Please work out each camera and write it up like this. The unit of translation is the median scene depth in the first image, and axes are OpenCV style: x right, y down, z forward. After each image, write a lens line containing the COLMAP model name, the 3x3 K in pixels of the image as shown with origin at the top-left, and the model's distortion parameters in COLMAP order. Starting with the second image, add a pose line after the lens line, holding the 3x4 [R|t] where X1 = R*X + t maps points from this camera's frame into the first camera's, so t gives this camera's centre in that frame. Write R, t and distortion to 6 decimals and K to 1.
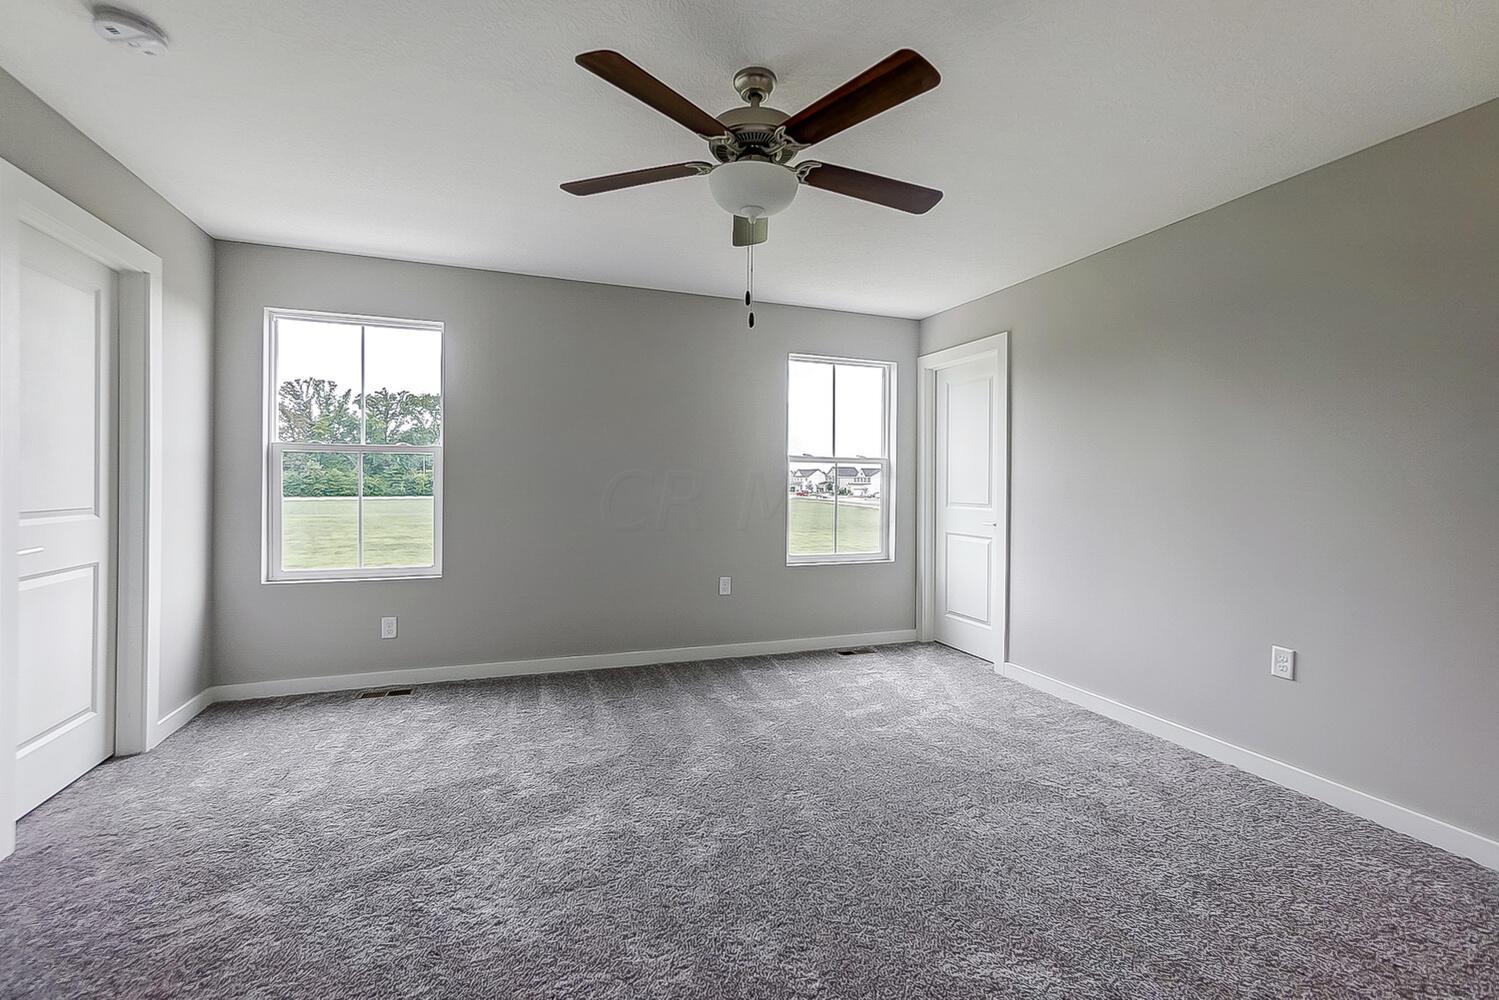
lens RADIAL K [[643.0, 0, 746.7], [0, 643.0, 482.1], [0, 0, 1]] dist [-0.000220, 0.000055]
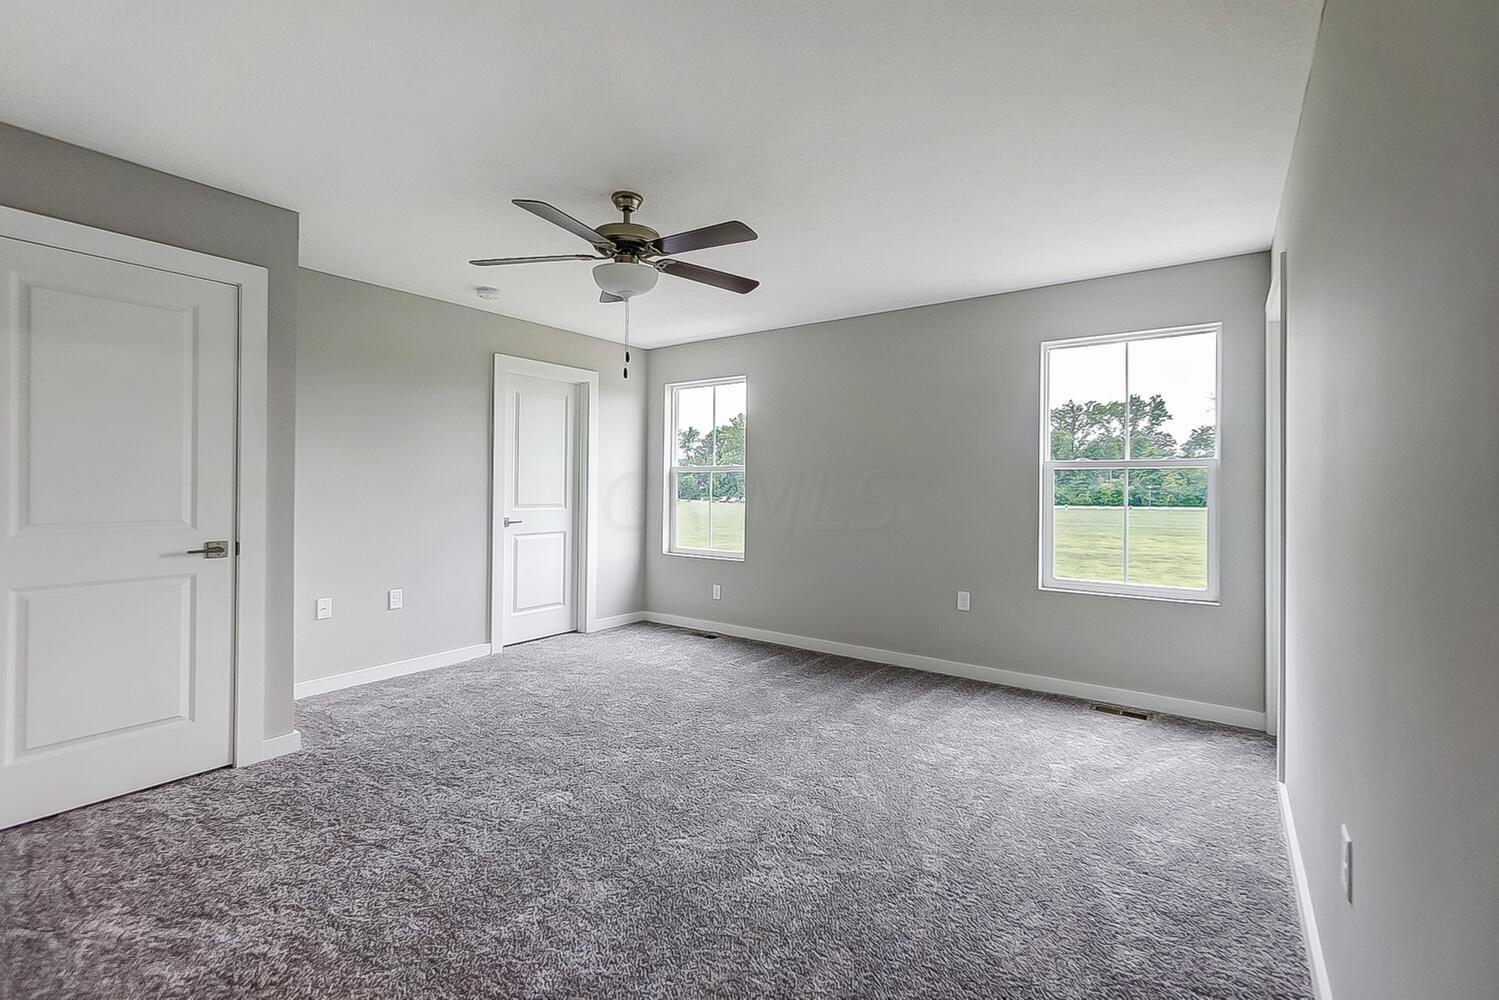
lens RADIAL K [[643.0, 0, 746.7], [0, 643.0, 482.1], [0, 0, 1]] dist [-0.000220, 0.000055]
pose [[0.556320, -0.012606, -0.830872, 0.723696], [-0.000364, 0.999881, -0.015413, 0.001490], [0.830968, 0.008877, 0.556249, 0.259160]]
